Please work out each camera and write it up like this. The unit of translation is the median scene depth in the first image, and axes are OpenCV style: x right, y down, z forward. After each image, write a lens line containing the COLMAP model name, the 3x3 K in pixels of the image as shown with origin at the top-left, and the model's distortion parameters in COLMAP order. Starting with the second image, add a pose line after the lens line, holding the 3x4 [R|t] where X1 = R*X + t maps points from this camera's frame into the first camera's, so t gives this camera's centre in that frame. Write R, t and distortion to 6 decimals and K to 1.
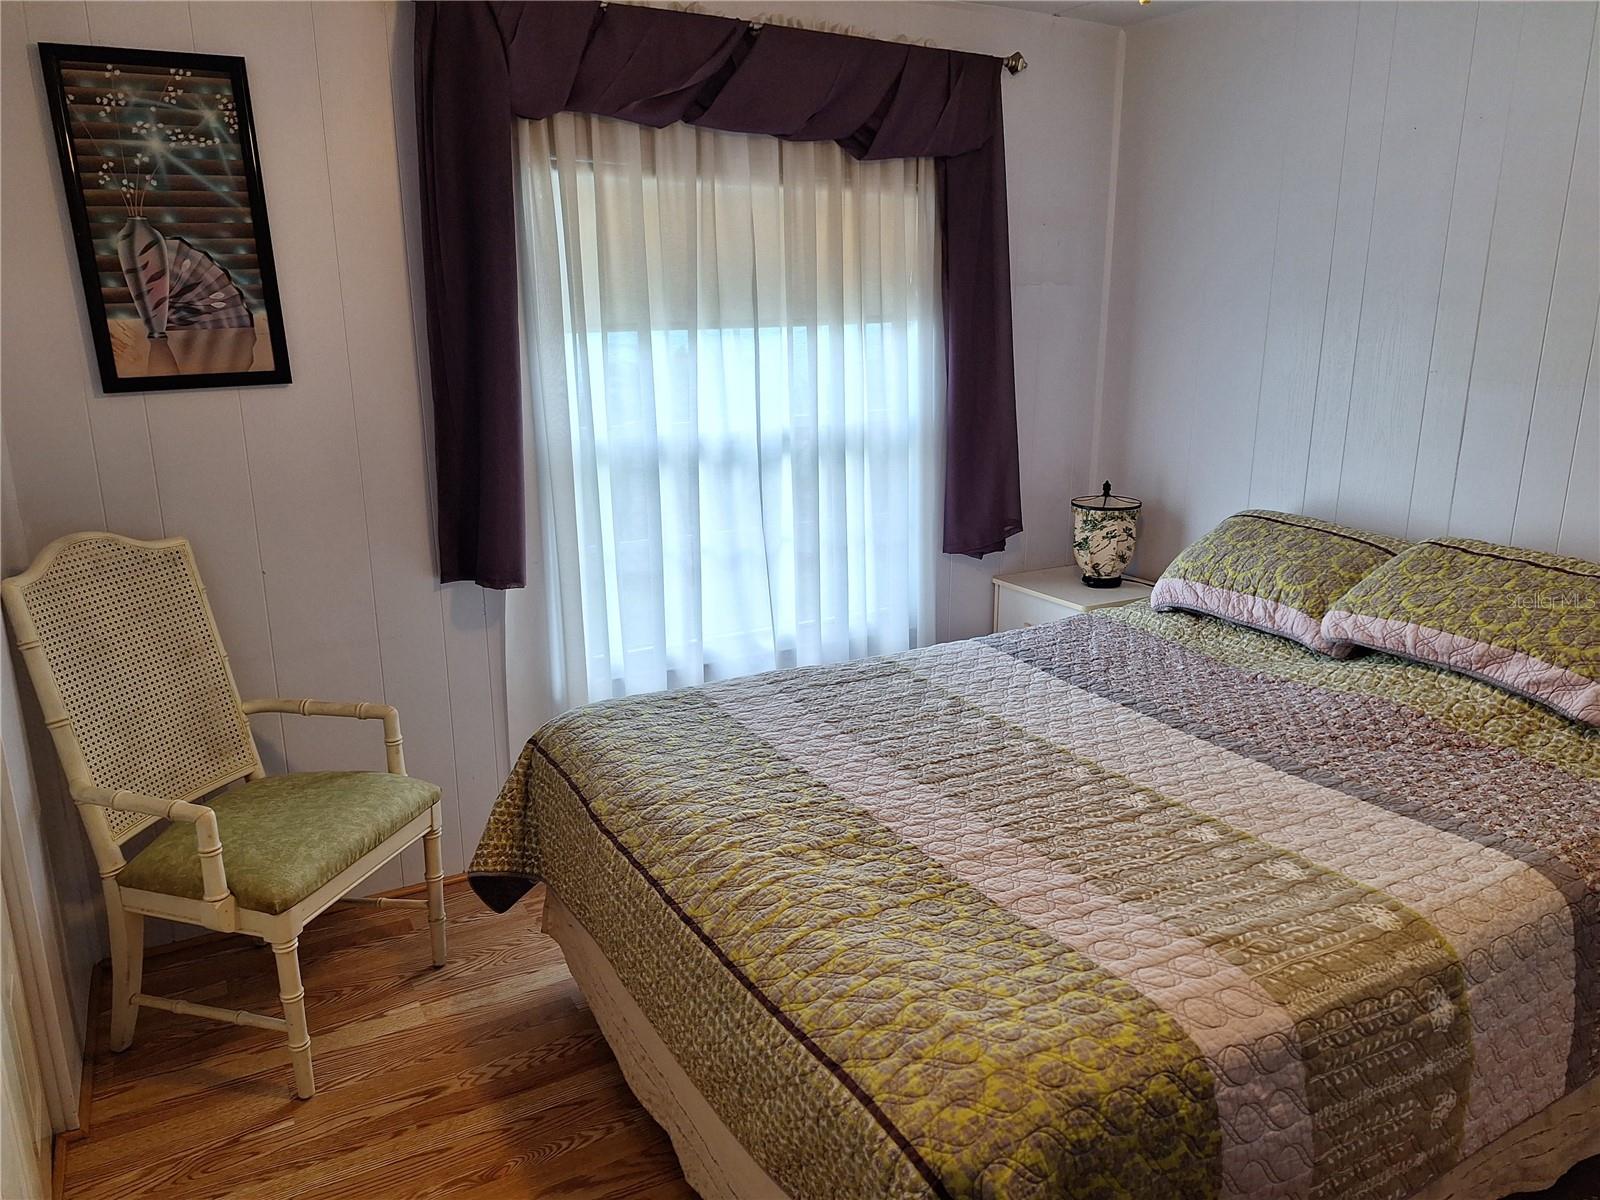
lens RADIAL K [[1107.6, 0, 850.0], [0, 1107.6, 593.1], [0, 0, 1]] dist [0.054819, -0.059101]
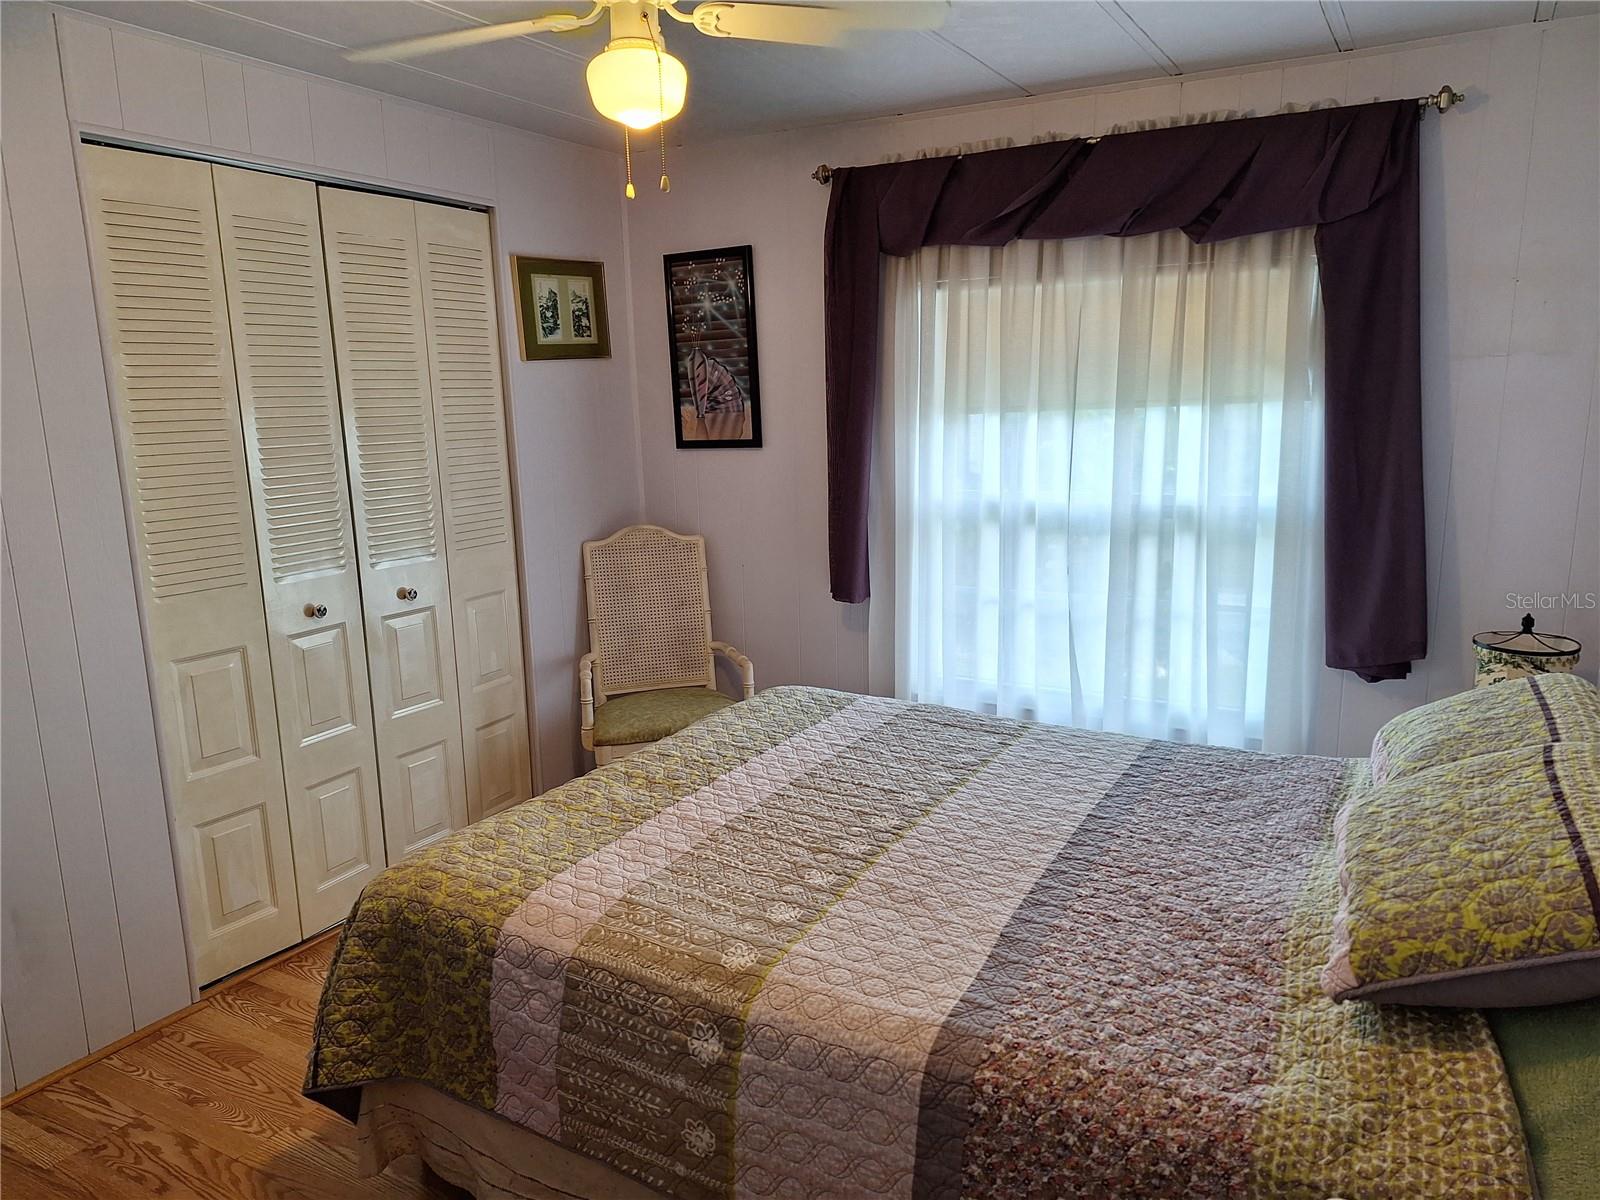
lens RADIAL K [[1107.3, 0, 809.2], [0, 1107.3, 602.3], [0, 0, 1]] dist [0.094526, -0.106480]
pose [[0.509830, 0.155161, -0.846167, 0.930708], [-0.196081, 0.978669, 0.061316, -0.090093], [0.837631, 0.134657, 0.529379, 0.288669]]
